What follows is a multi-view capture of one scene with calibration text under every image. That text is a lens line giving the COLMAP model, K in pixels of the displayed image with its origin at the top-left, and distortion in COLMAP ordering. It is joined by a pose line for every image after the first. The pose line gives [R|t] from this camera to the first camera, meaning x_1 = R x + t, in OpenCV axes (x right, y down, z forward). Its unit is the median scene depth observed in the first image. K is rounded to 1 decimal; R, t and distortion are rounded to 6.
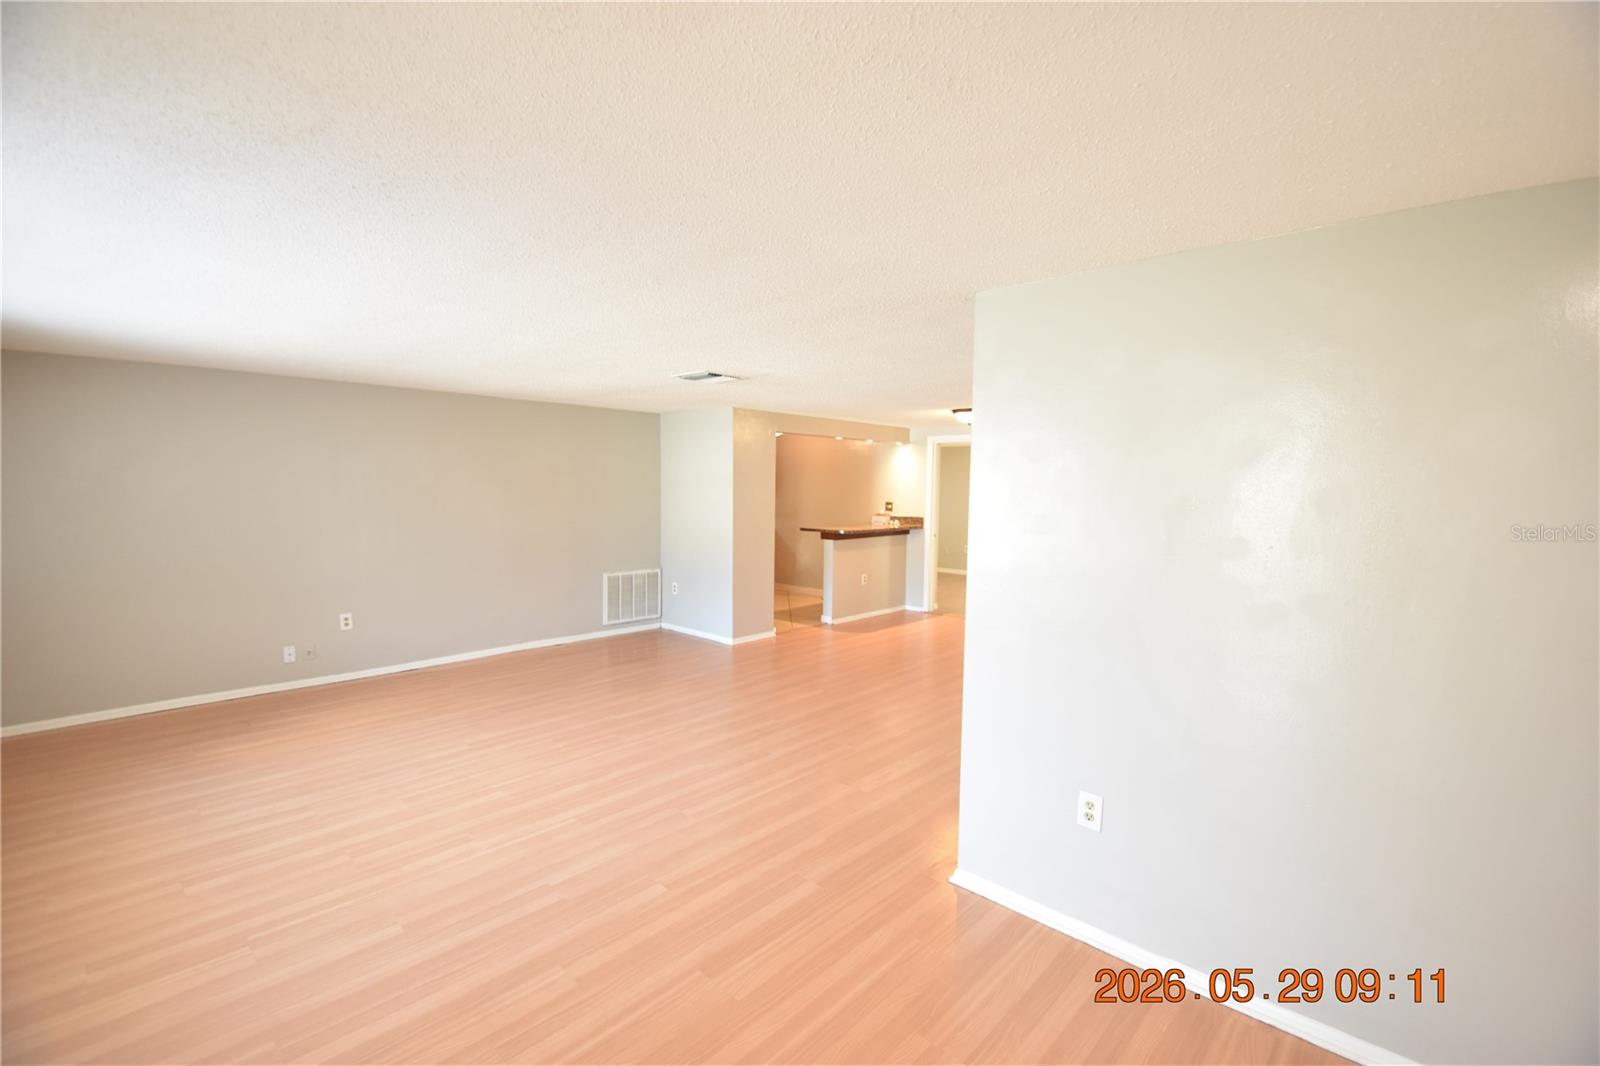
lens RADIAL K [[701.2, 0, 798.5], [0, 701.2, 540.5], [0, 0, 1]] dist [-0.005216, -0.000581]
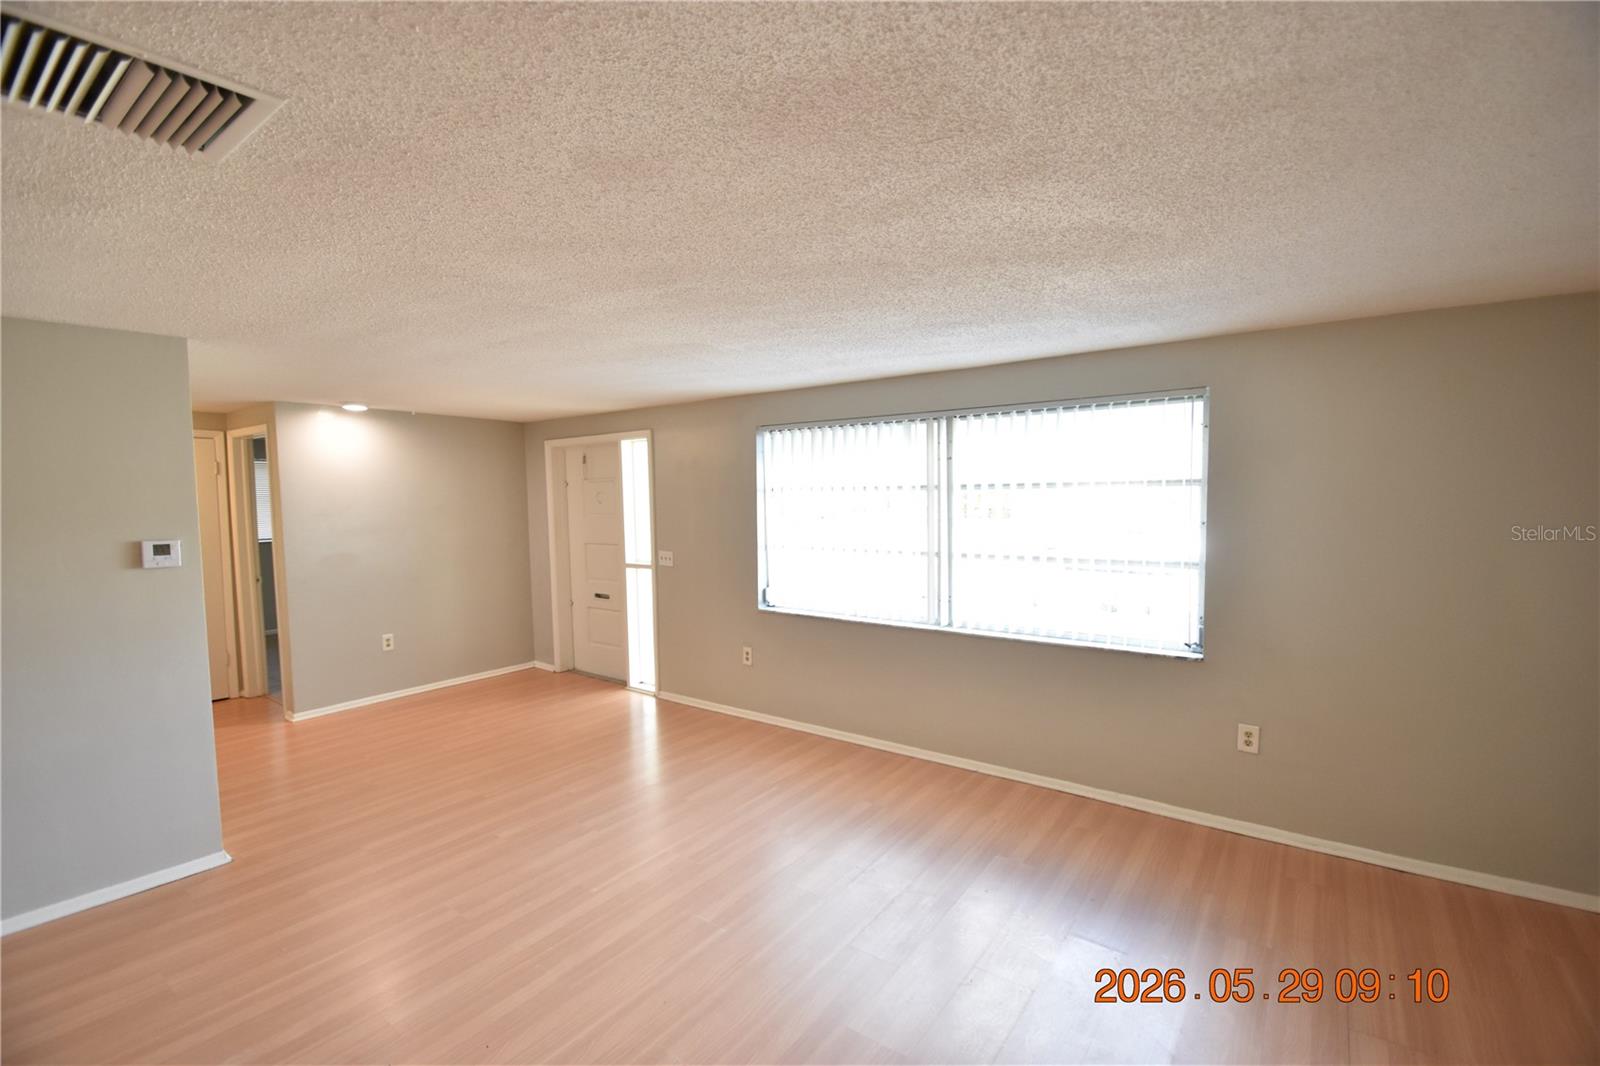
lens RADIAL K [[701.2, 0, 798.5], [0, 701.2, 540.5], [0, 0, 1]] dist [-0.005216, -0.000581]
pose [[-0.991818, 0.008540, -0.127371, -0.404471], [-0.010501, 0.988920, 0.148079, -0.141258], [0.127225, 0.148205, -0.980739, 1.579228]]
